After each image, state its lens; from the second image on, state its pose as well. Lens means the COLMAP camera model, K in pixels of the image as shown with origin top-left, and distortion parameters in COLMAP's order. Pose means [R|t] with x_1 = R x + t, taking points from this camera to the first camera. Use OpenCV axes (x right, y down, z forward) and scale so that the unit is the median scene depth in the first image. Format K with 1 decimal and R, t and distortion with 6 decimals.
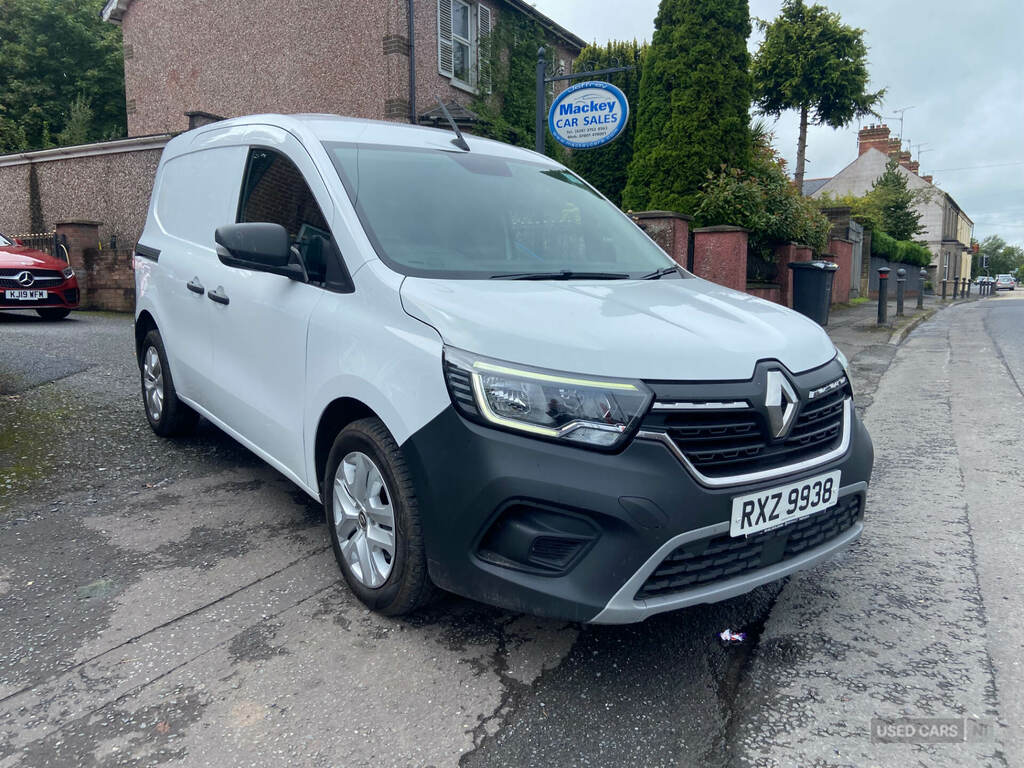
lens RADIAL K [[790.8, 0, 512.3], [0, 790.8, 384.1], [0, 0, 1]] dist [0.089875, -0.110159]
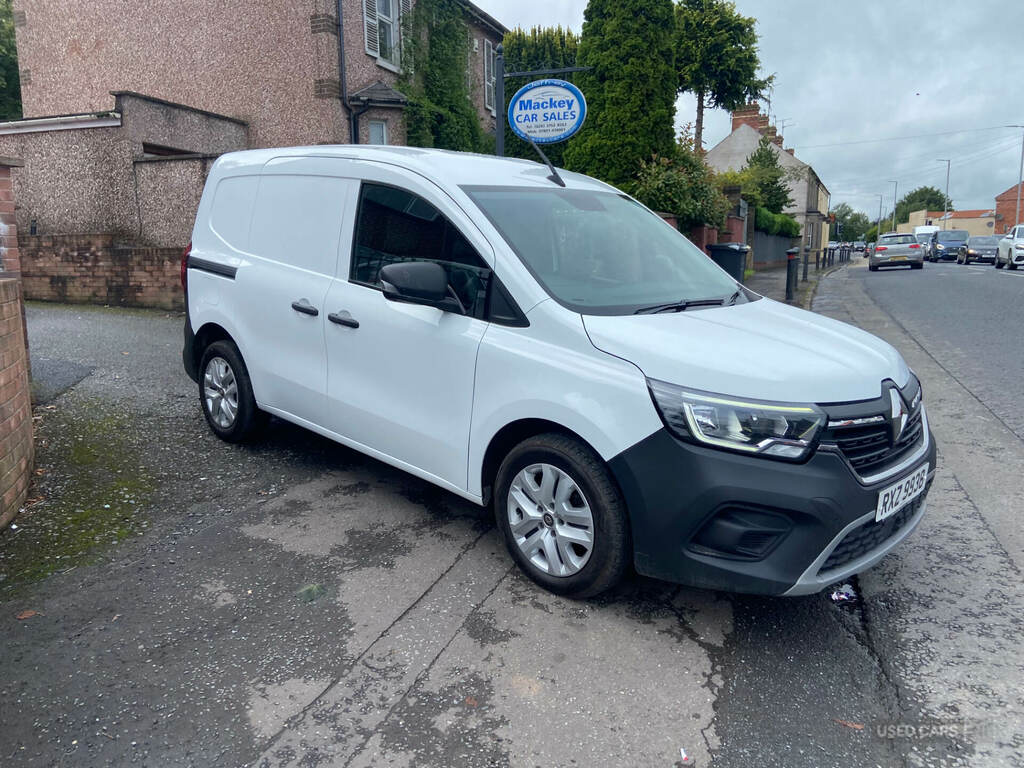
lens RADIAL K [[790.8, 0, 506.8], [0, 790.8, 383.2], [0, 0, 1]] dist [0.089875, -0.110159]
pose [[0.988523, -0.032332, 0.147568, -0.370342], [0.026187, 0.998715, 0.043398, -0.077167], [-0.148782, -0.039036, 0.988099, -0.136562]]
